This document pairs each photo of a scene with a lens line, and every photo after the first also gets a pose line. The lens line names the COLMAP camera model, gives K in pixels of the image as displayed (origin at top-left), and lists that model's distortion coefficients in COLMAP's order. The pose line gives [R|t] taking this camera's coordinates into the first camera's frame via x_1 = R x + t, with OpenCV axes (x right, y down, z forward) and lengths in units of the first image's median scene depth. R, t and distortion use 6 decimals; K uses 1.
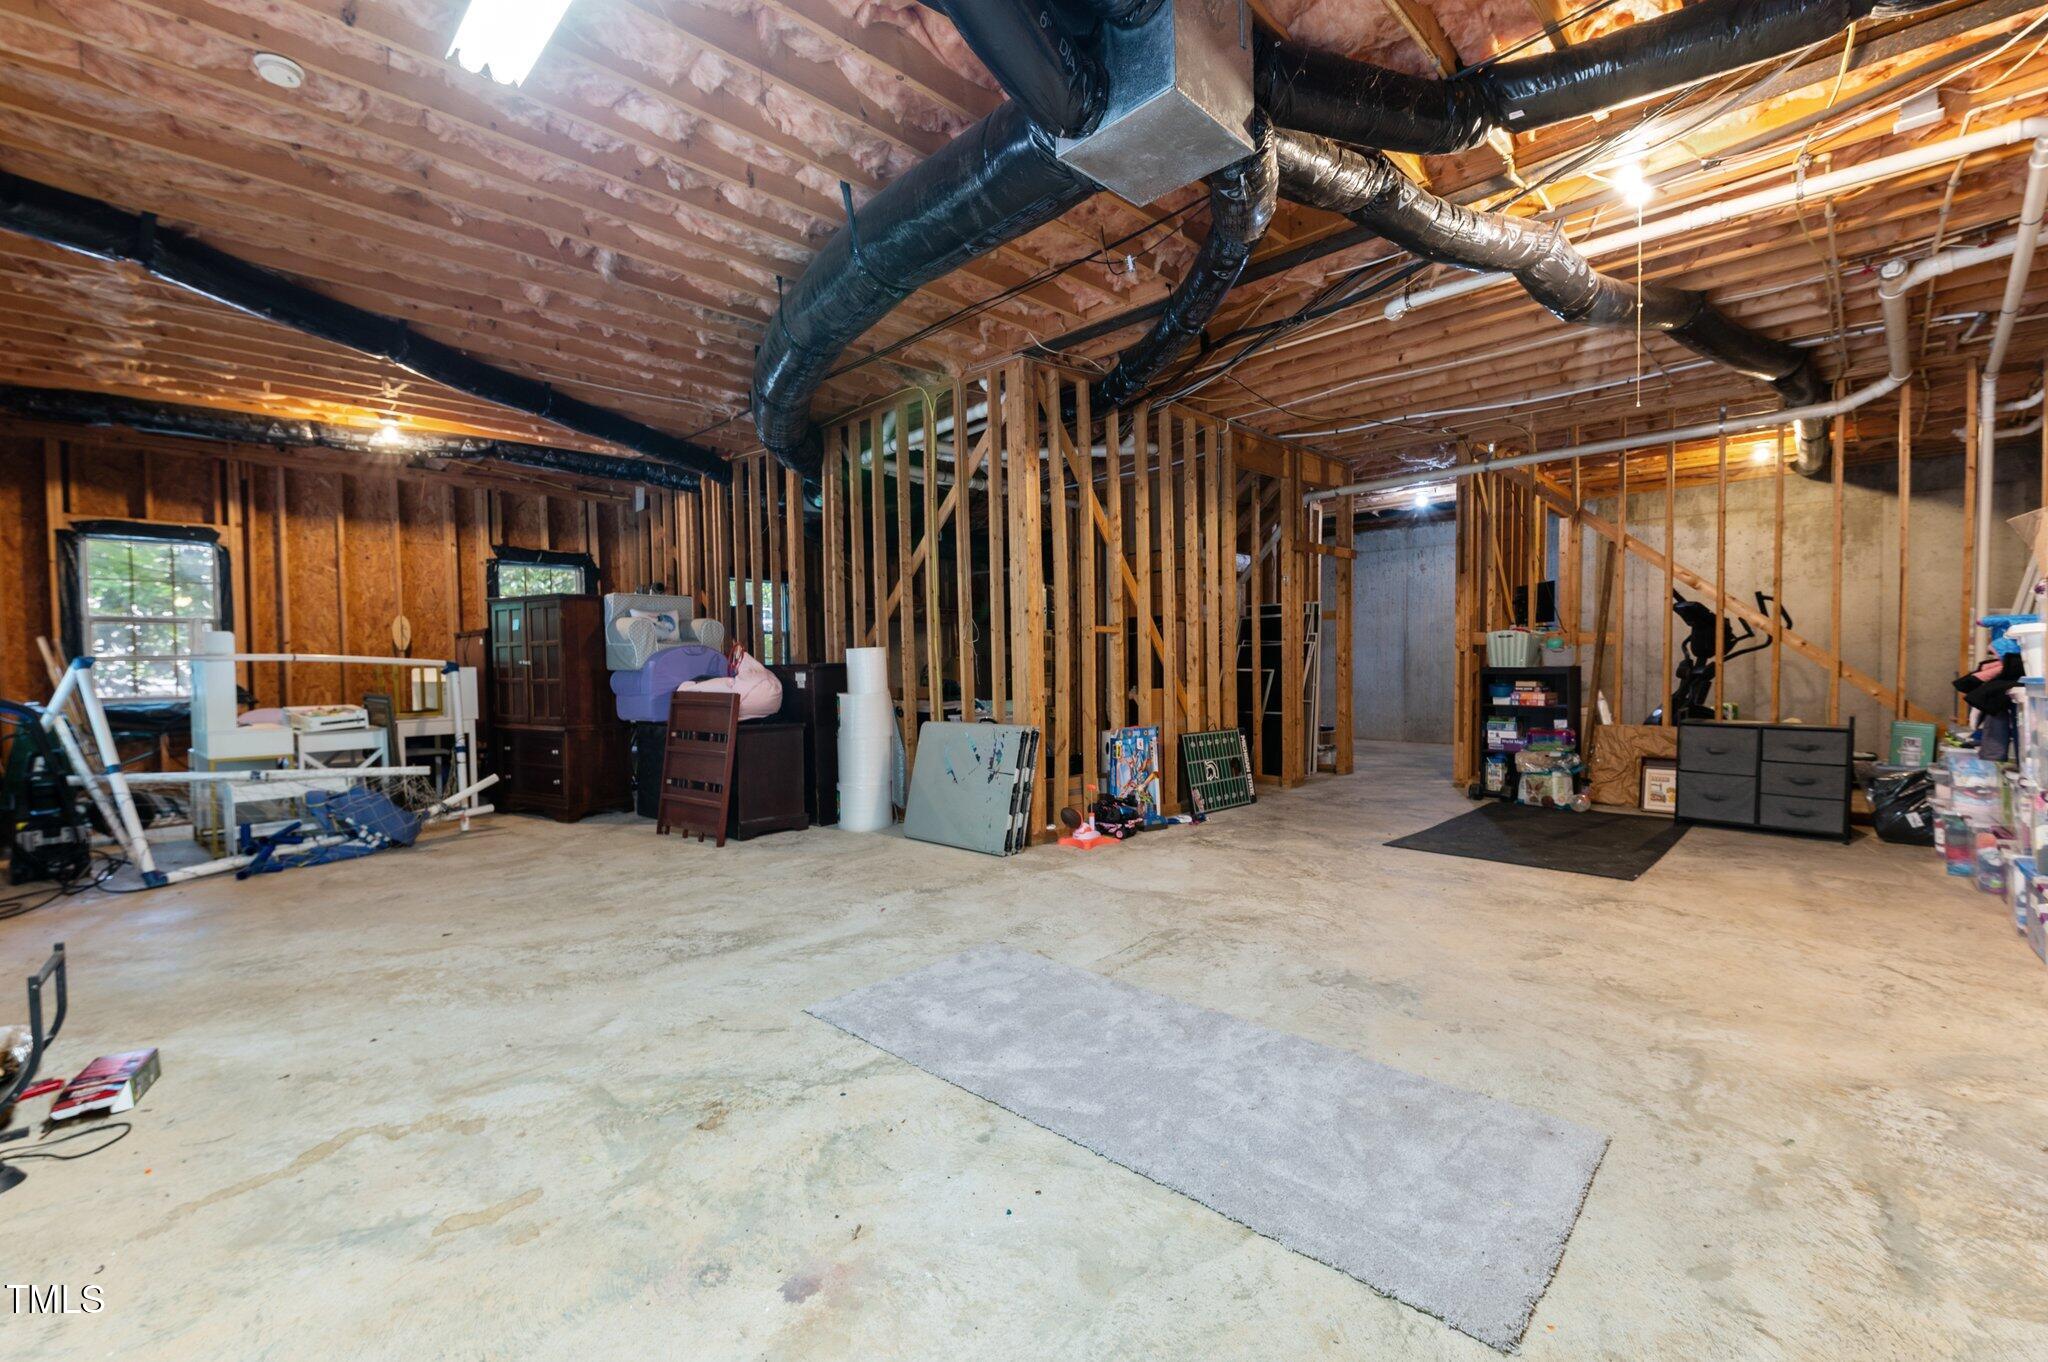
lens RADIAL K [[874.5, 0, 1016.0], [0, 874.5, 687.3], [0, 0, 1]] dist [0.012318, -0.006710]
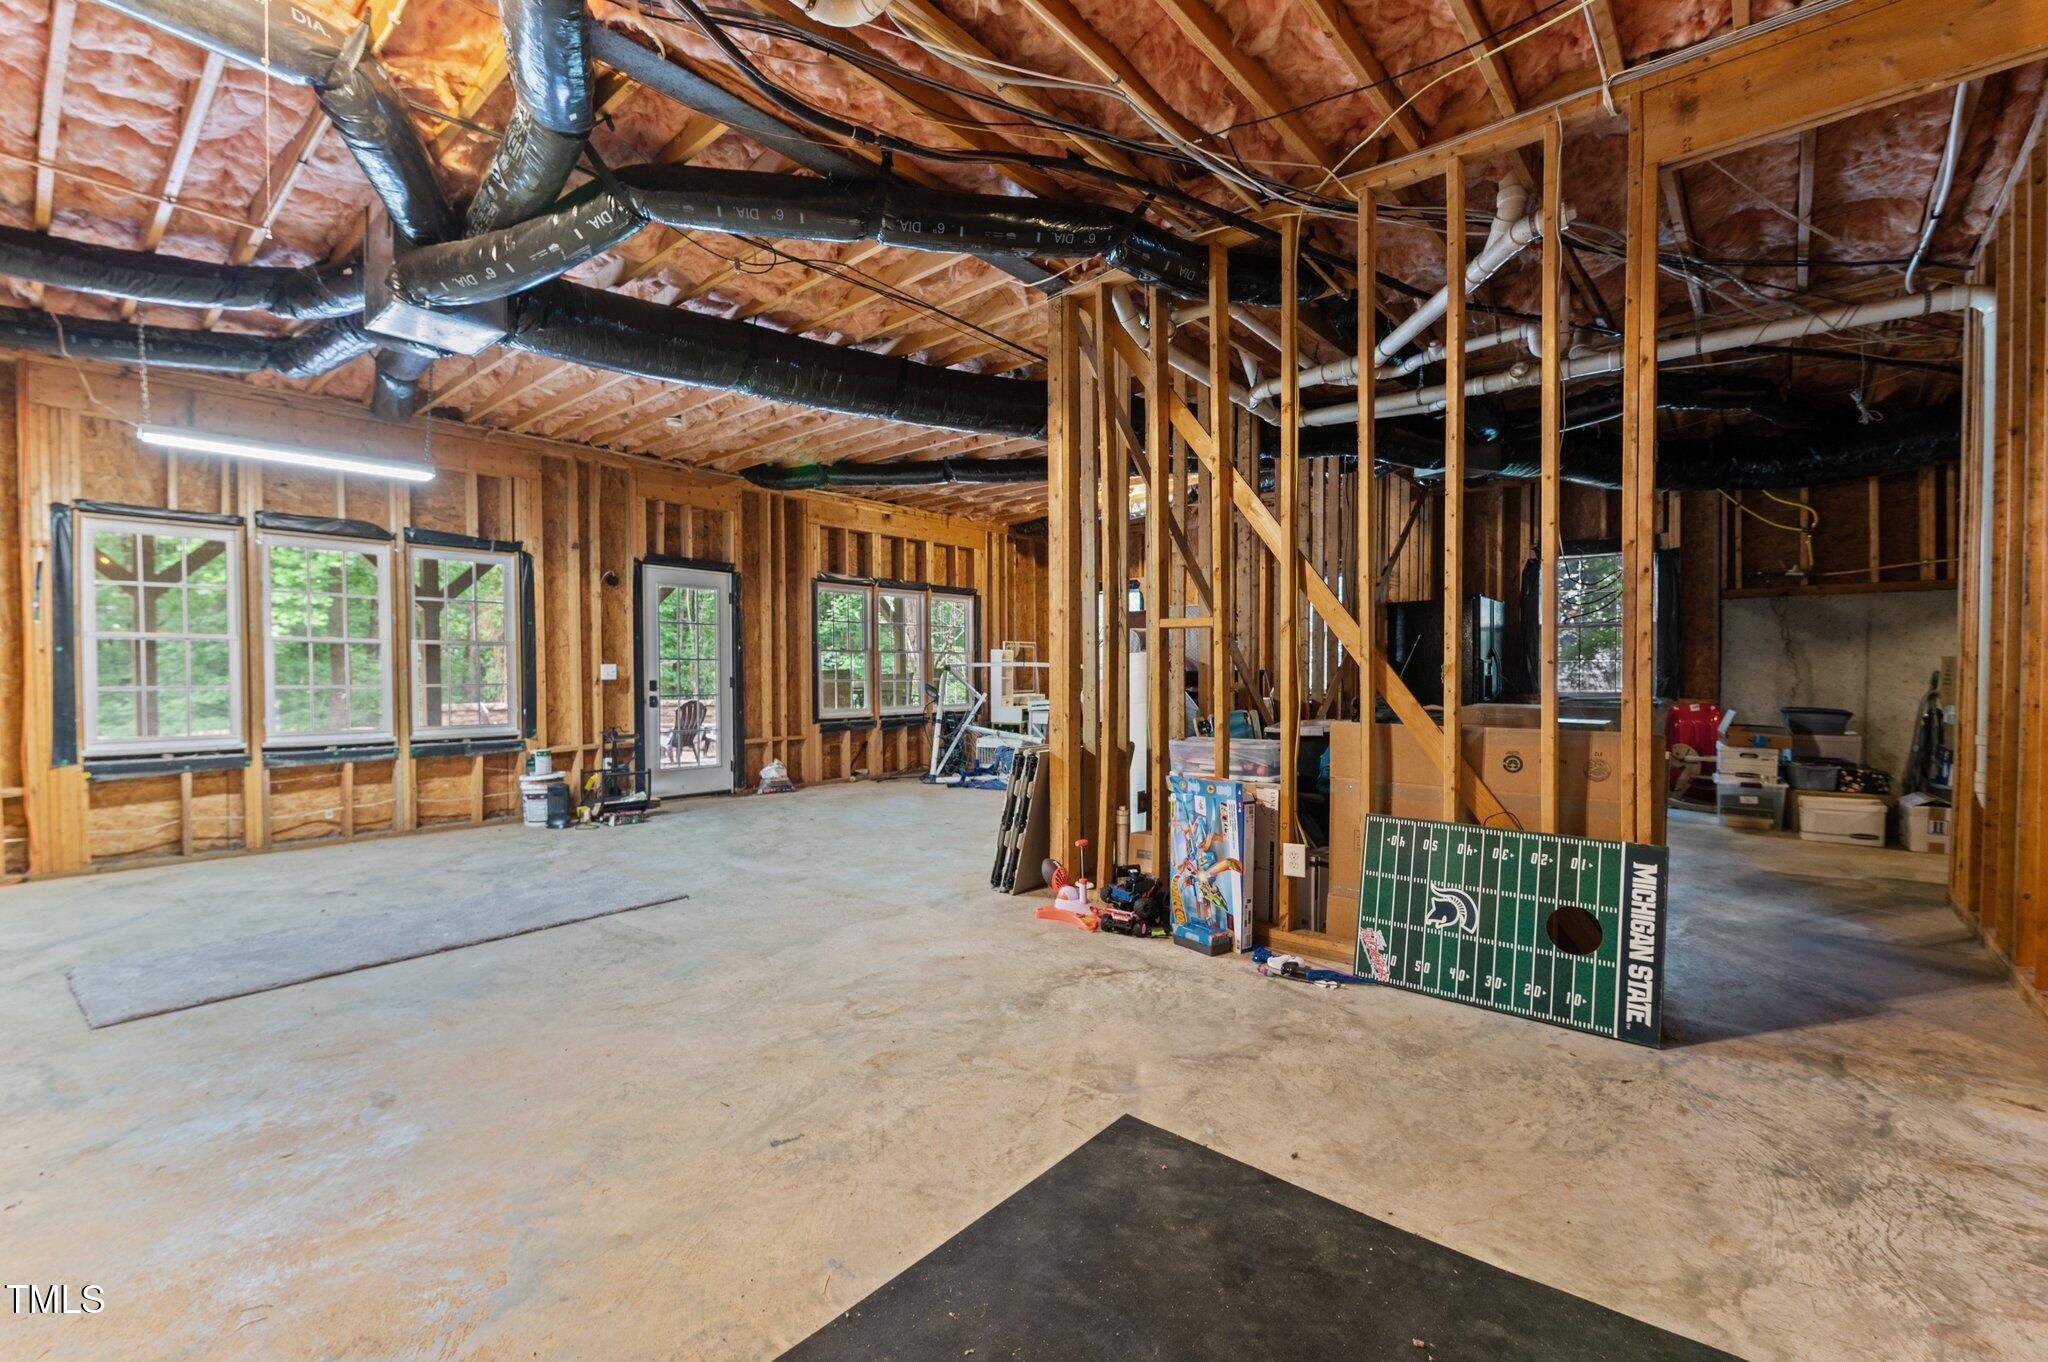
lens RADIAL K [[874.5, 0, 1016.4], [0, 874.5, 685.2], [0, 0, 1]] dist [0.012318, -0.006710]
pose [[0.056444, 0.023291, -0.998134, 0.747134], [-0.023996, 0.999471, 0.021966, -0.030203], [0.998117, 0.022711, 0.056973, 0.830699]]
